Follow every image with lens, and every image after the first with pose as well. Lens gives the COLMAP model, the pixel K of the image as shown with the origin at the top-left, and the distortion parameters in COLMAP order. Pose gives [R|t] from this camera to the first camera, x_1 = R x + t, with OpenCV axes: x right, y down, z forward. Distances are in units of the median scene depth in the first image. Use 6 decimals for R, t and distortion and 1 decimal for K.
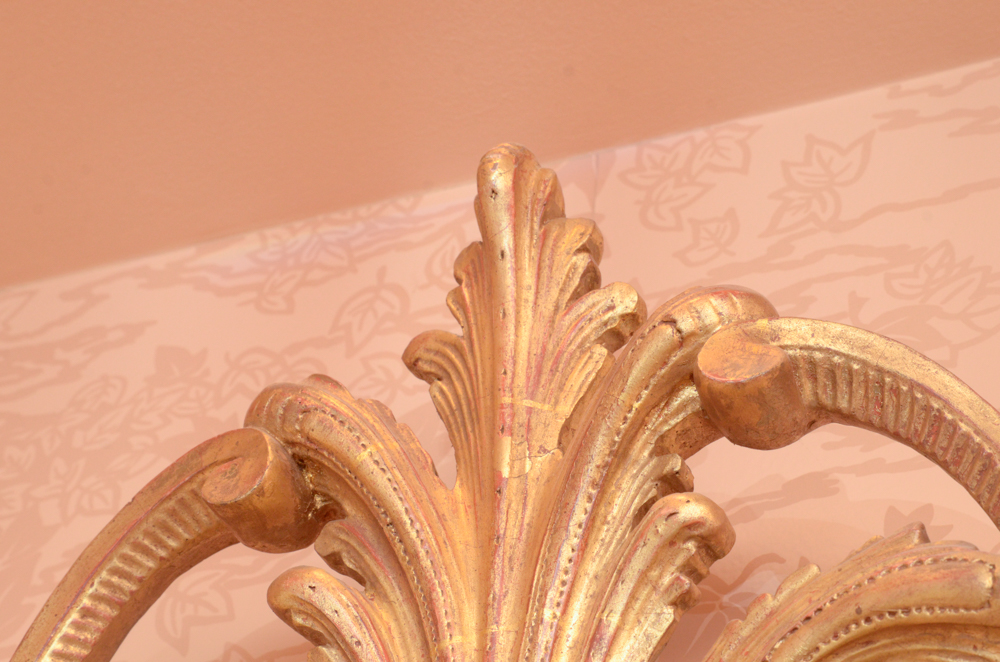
lens RADIAL K [[2491.8, 0, 500.0], [0, 2491.8, 331.0], [0, 0, 1]] dist [0.055996, 0.115993]
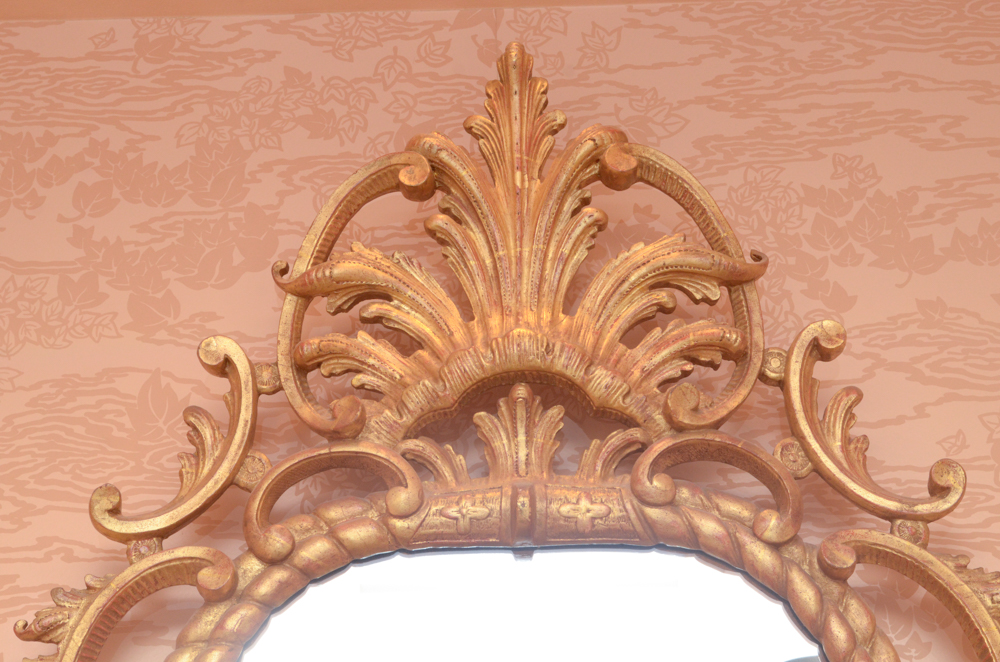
lens RADIAL K [[2005.4, 0, 500.0], [0, 2005.4, 331.0], [0, 0, 1]] dist [0.043840, 0.055047]
pose [[0.930001, 0.069401, 0.360945, -0.617943], [-0.167855, 0.953823, 0.249093, -0.257292], [-0.326991, -0.292243, 0.898705, -0.746175]]
